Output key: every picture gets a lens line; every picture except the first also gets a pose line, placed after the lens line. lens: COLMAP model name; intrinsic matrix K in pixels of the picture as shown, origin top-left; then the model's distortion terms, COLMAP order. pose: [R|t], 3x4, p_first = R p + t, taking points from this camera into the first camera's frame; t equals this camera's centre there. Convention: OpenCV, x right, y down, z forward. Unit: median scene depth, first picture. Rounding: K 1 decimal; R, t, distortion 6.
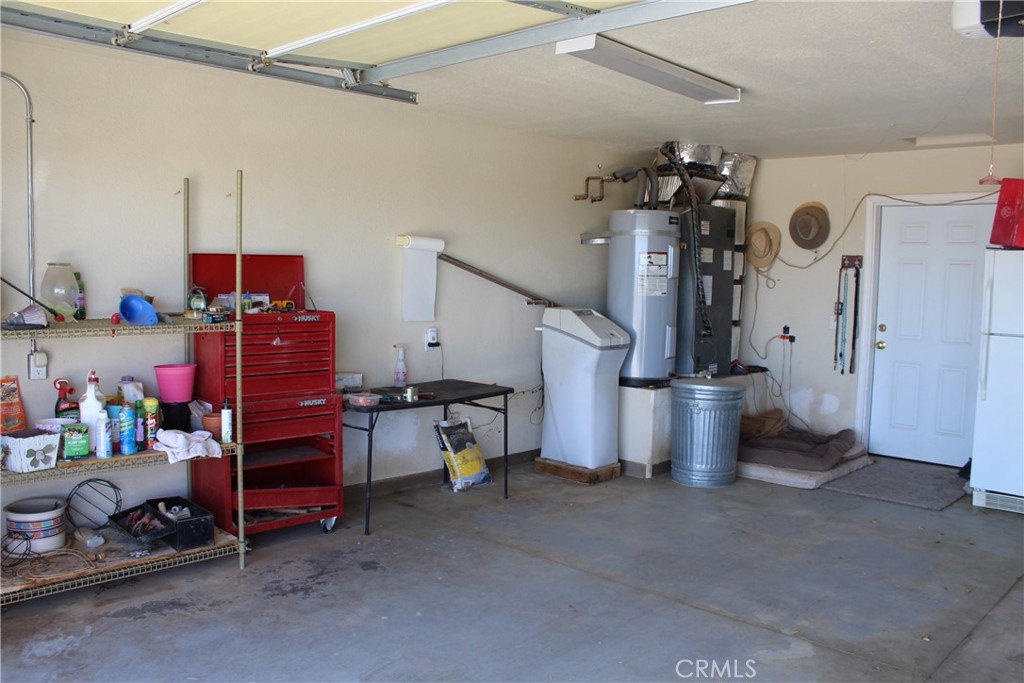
lens RADIAL K [[848.9, 0, 512.1], [0, 848.9, 343.7], [0, 0, 1]] dist [-0.165326, 0.146482]
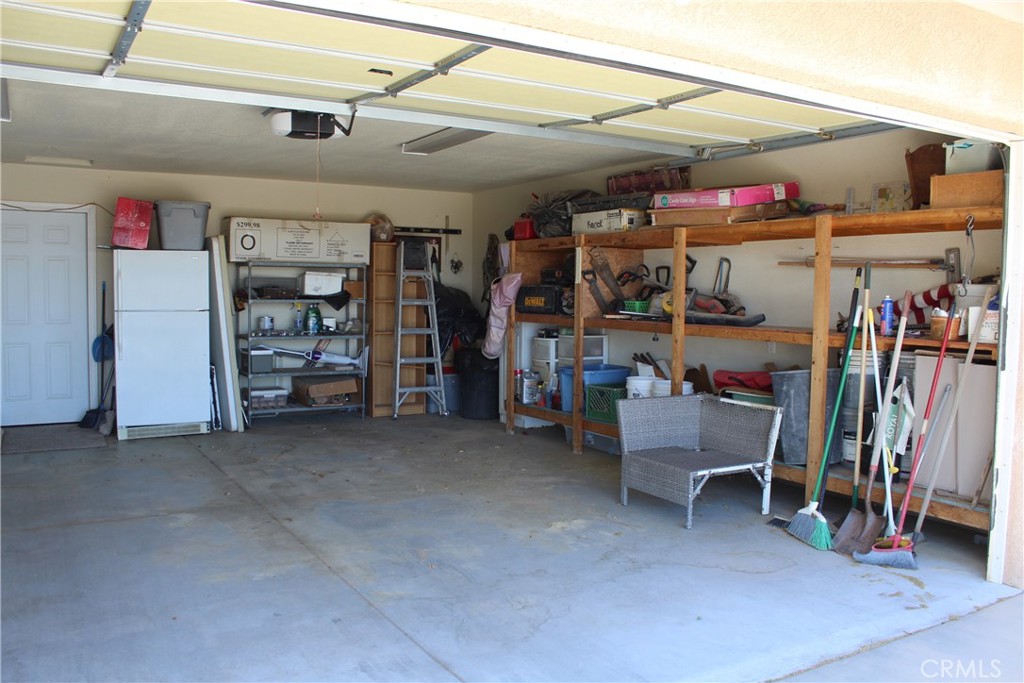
lens RADIAL K [[848.9, 0, 511.8], [0, 848.9, 341.2], [0, 0, 1]] dist [-0.165326, 0.146482]
pose [[0.270531, -0.075767, 0.959725, -0.867387], [0.072331, 0.995680, 0.058217, 0.007004], [-0.959990, 0.053668, 0.274843, -0.005771]]
